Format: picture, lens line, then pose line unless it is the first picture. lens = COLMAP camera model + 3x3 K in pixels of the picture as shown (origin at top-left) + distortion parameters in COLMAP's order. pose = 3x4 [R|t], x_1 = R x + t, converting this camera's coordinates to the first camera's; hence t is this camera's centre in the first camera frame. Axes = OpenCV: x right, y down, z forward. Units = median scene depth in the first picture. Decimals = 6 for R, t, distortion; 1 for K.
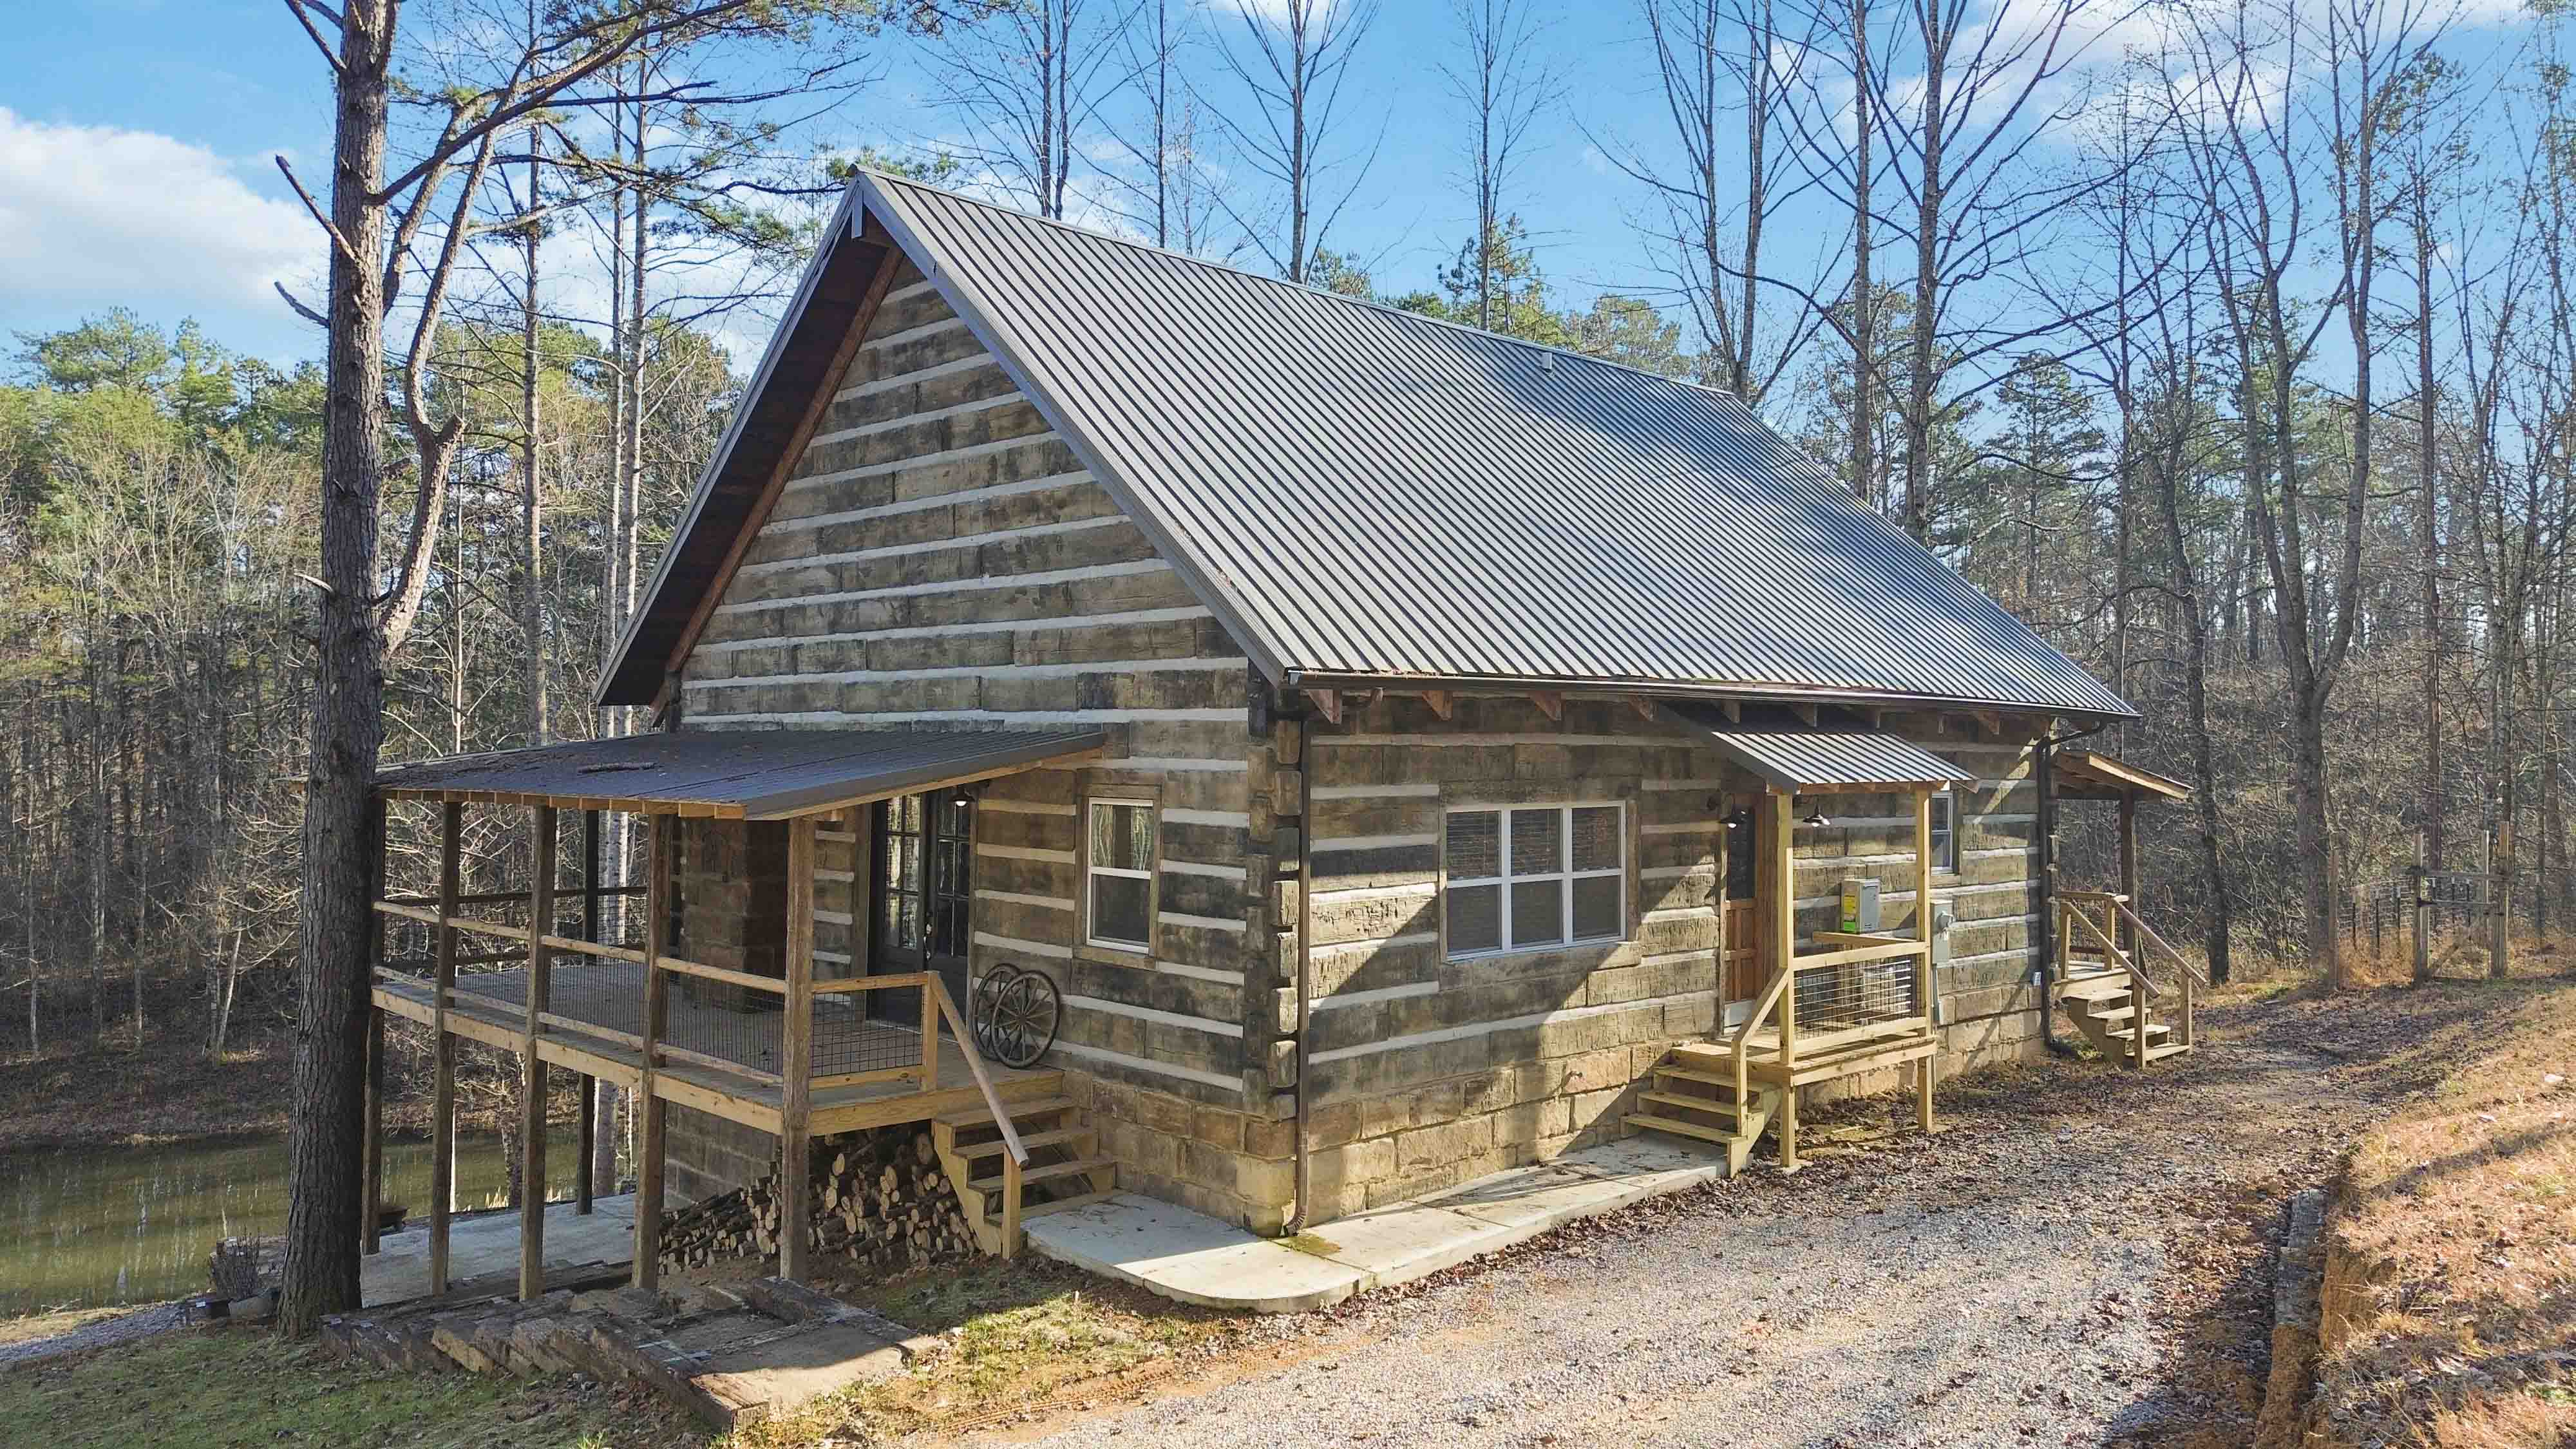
lens RADIAL K [[1819.2, 0, 1288.0], [0, 1819.2, 724.5], [0, 0, 1]] dist [0.116153, -0.194780]
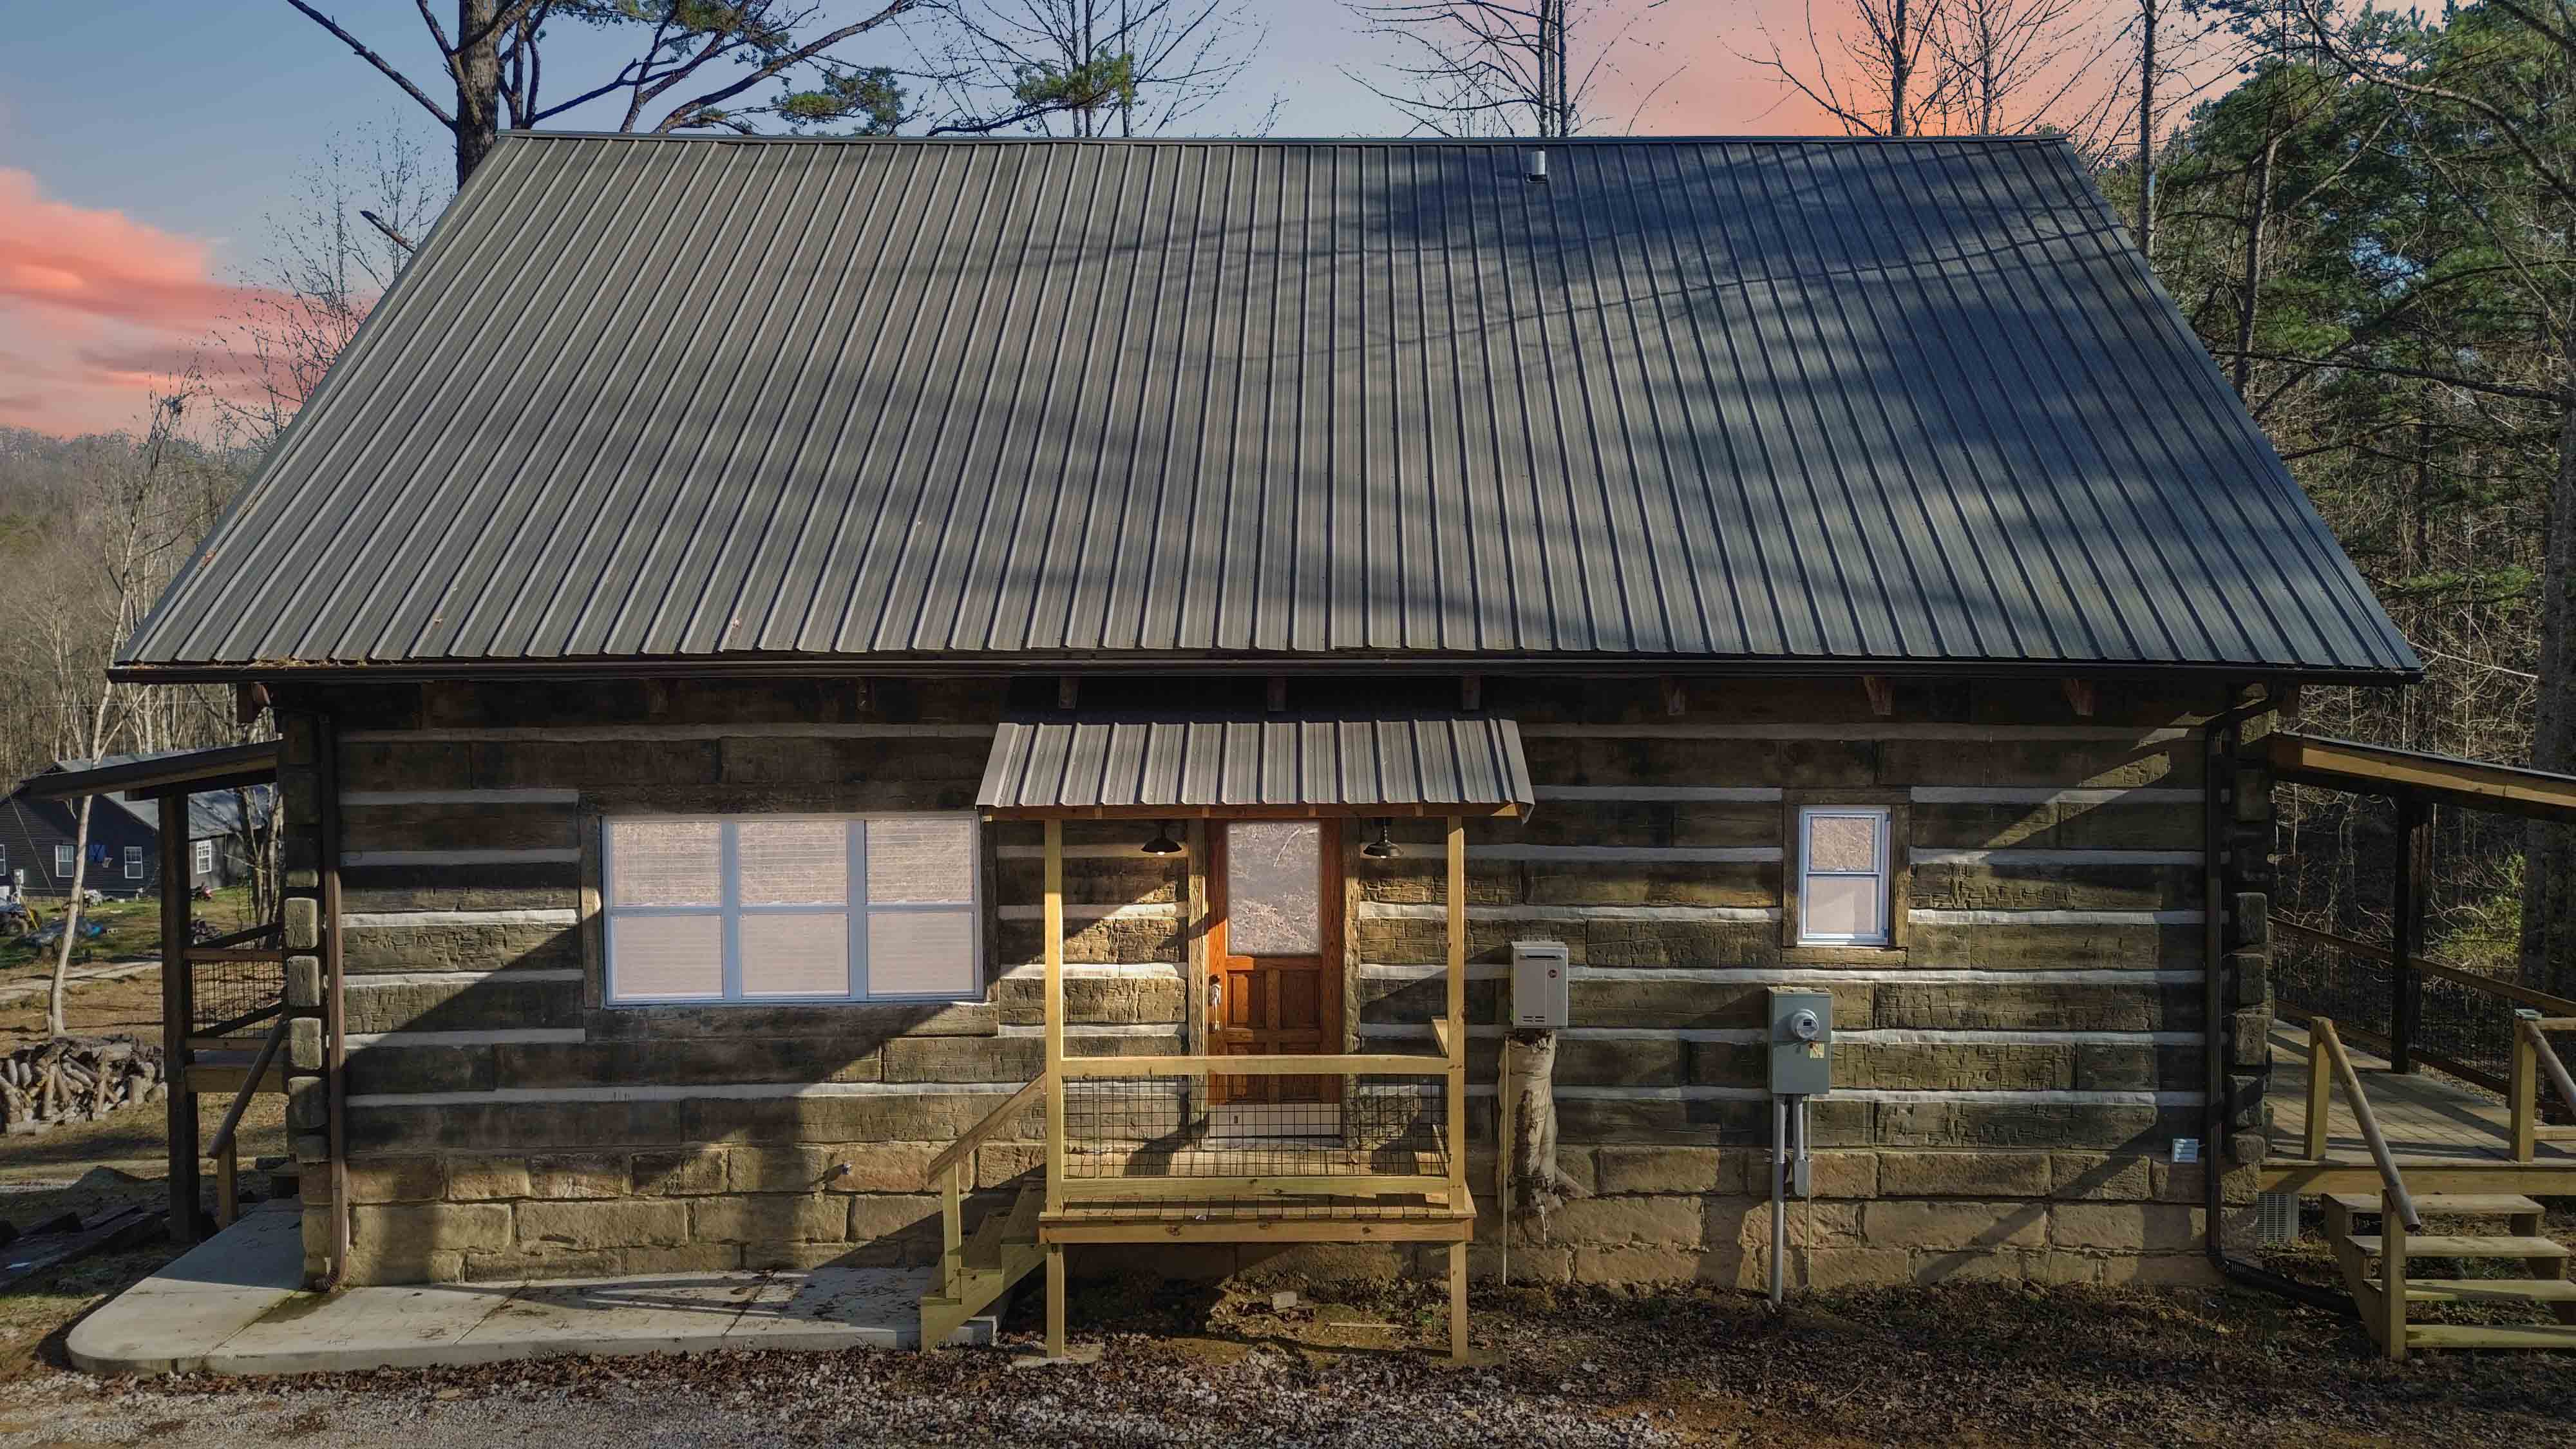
lens RADIAL K [[1819.2, 0, 1288.0], [0, 1819.2, 724.5], [0, 0, 1]] dist [0.116153, -0.194780]
pose [[0.736395, 0.018773, -0.676292, 0.849593], [0.015369, 0.998893, 0.044463, -0.026727], [0.676377, -0.043136, 0.735291, 0.595514]]
